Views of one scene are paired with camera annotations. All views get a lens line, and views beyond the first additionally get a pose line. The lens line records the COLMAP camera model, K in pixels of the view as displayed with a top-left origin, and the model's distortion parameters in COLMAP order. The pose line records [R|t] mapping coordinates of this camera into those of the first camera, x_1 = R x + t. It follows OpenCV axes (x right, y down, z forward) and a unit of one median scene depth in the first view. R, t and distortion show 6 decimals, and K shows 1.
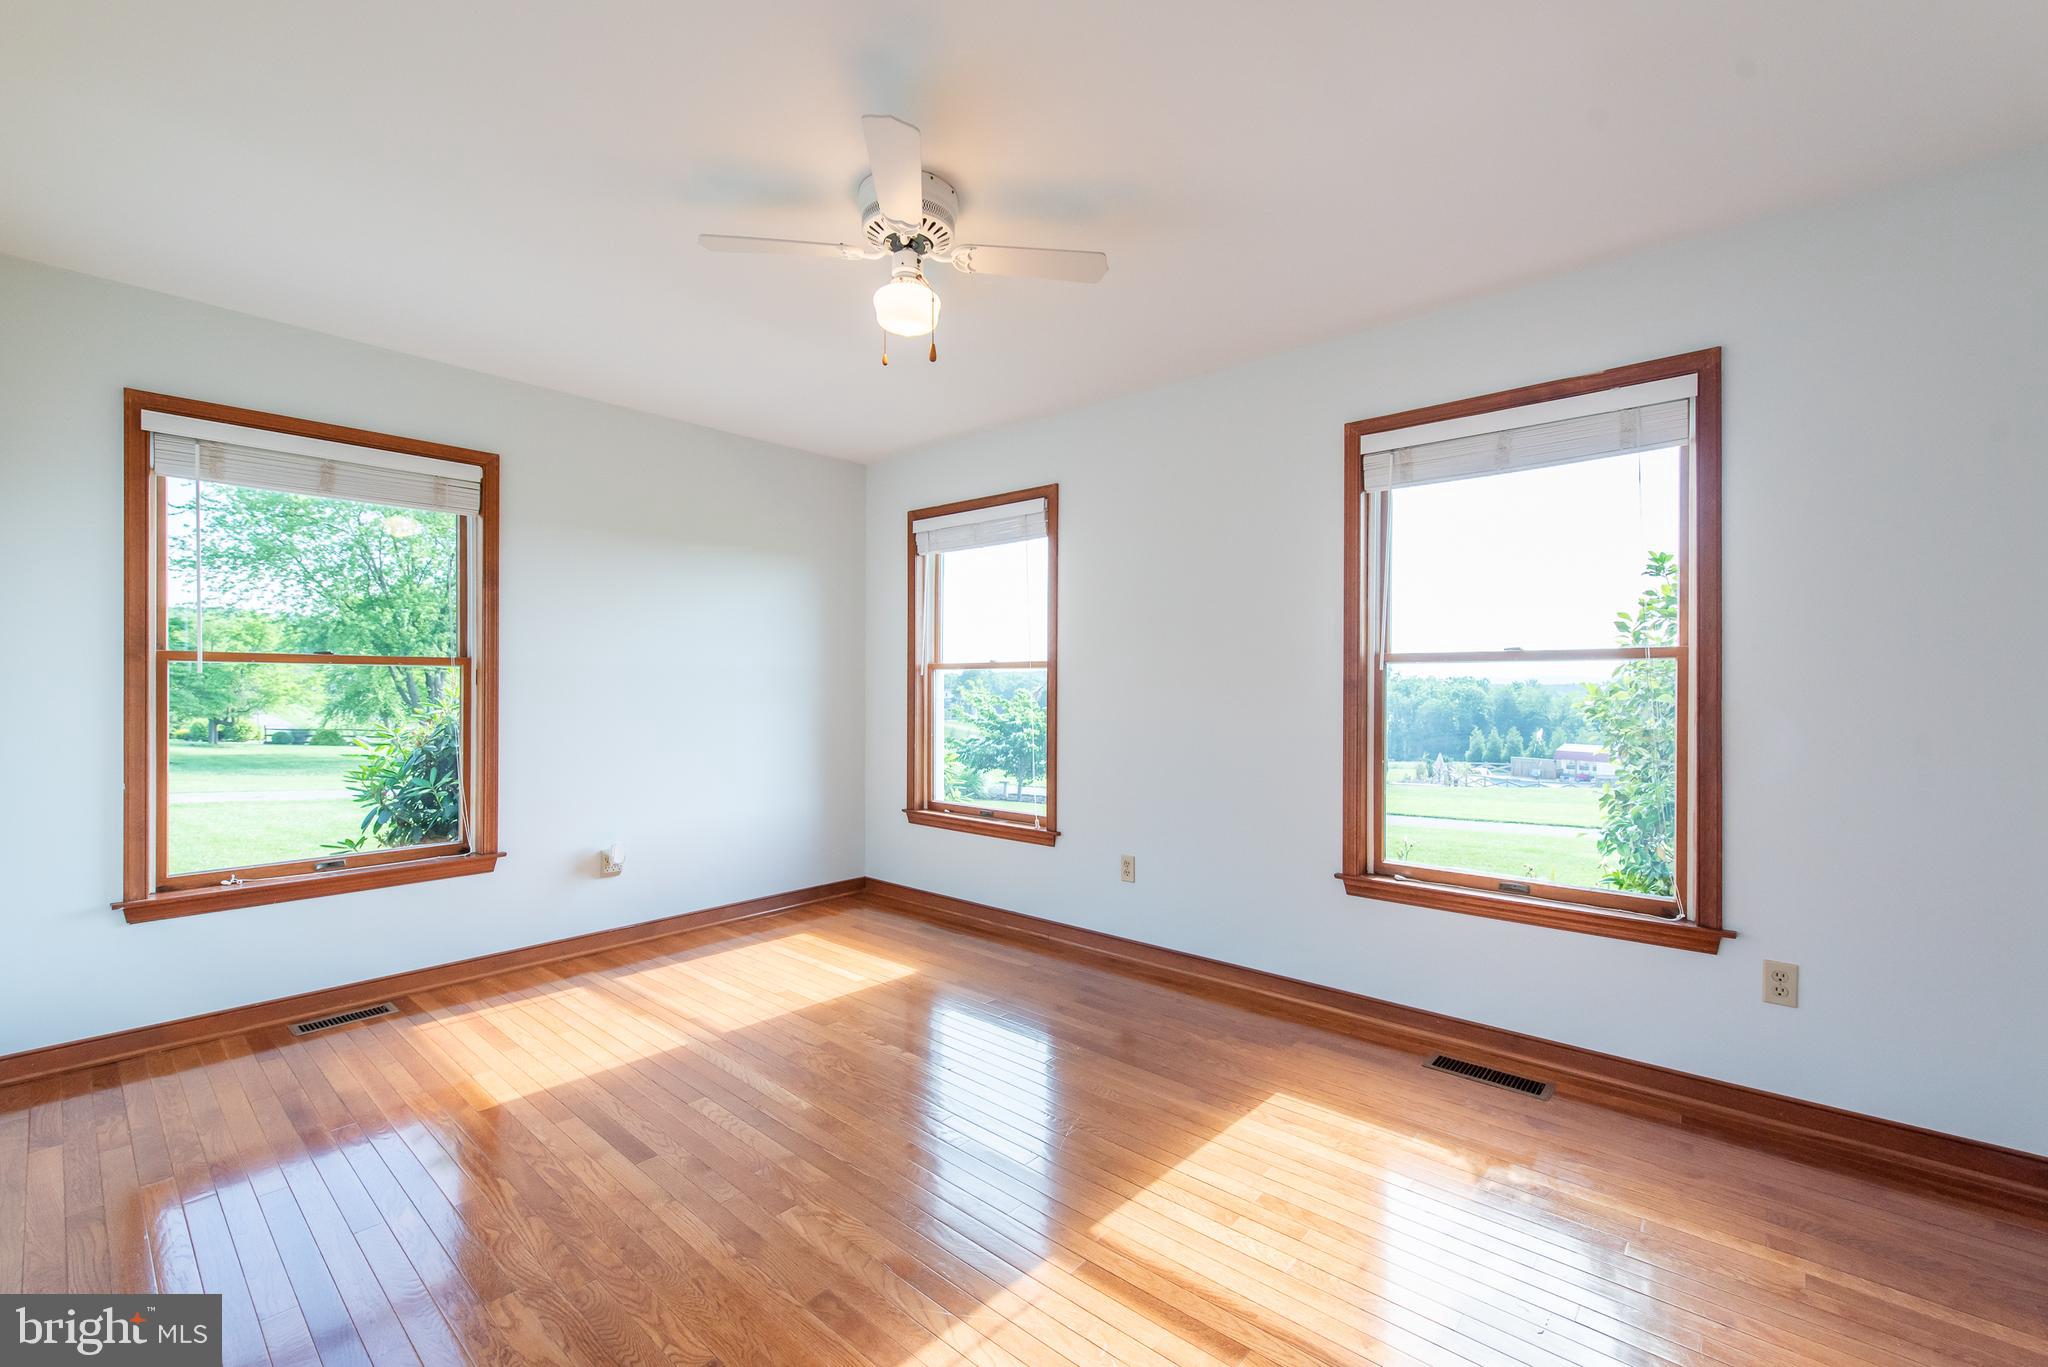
lens RADIAL K [[824.5, 0, 1024.0], [0, 824.5, 683.5], [0, 0, 1]] dist [0.001987, 0.000112]
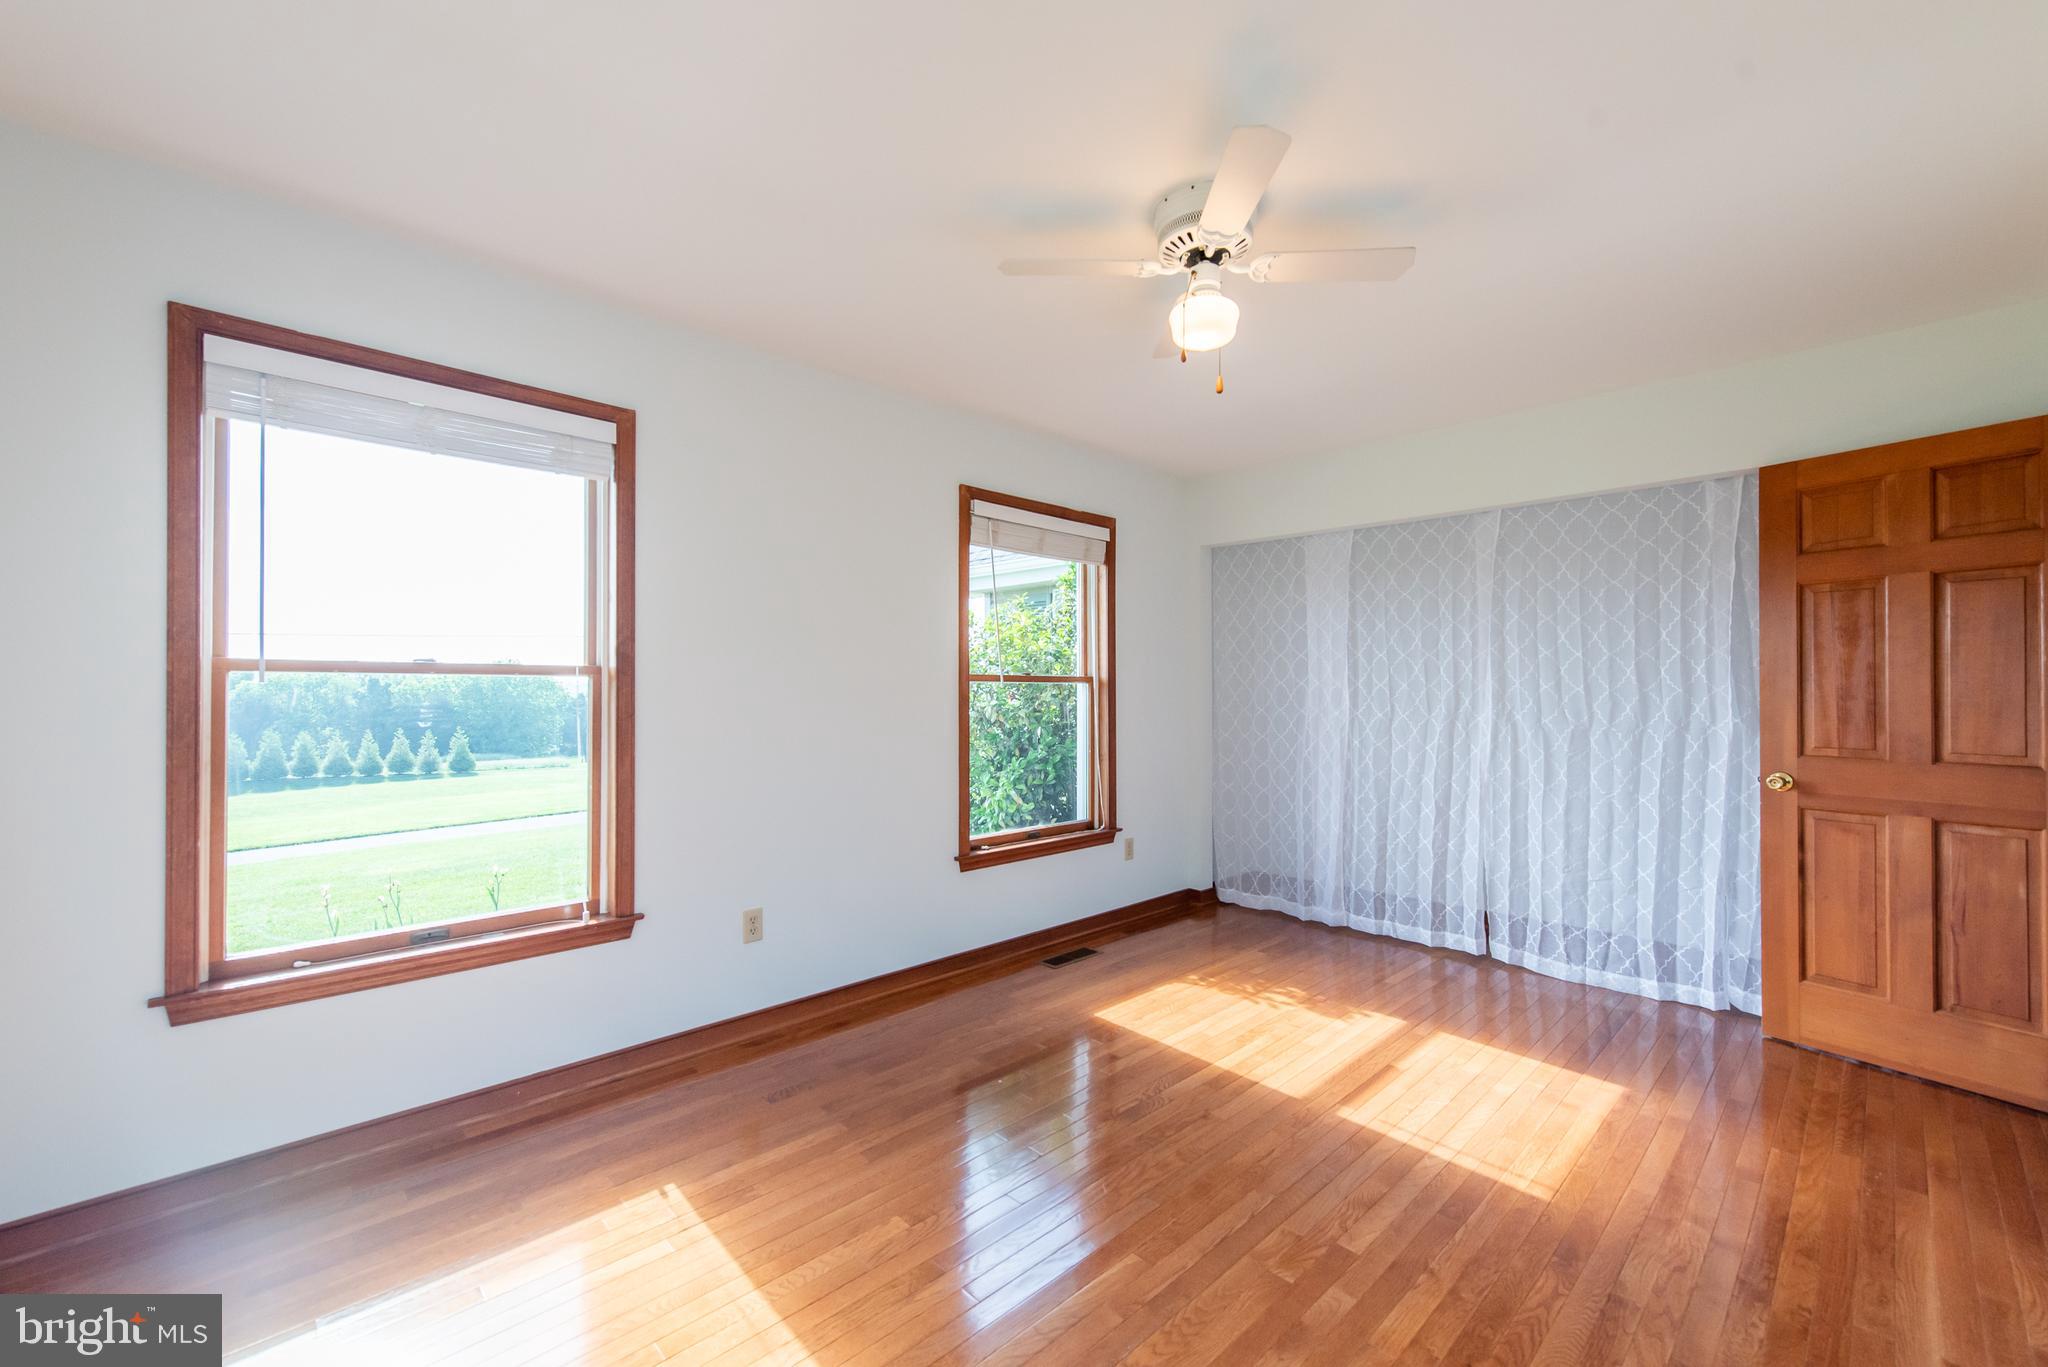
lens RADIAL K [[824.5, 0, 1024.0], [0, 824.5, 683.5], [0, 0, 1]] dist [0.001987, 0.000112]
pose [[0.104366, 0.002899, 0.994535, -0.943181], [-0.005919, 0.999980, -0.002294, -0.021560], [-0.994521, -0.005647, 0.104381, 0.926372]]
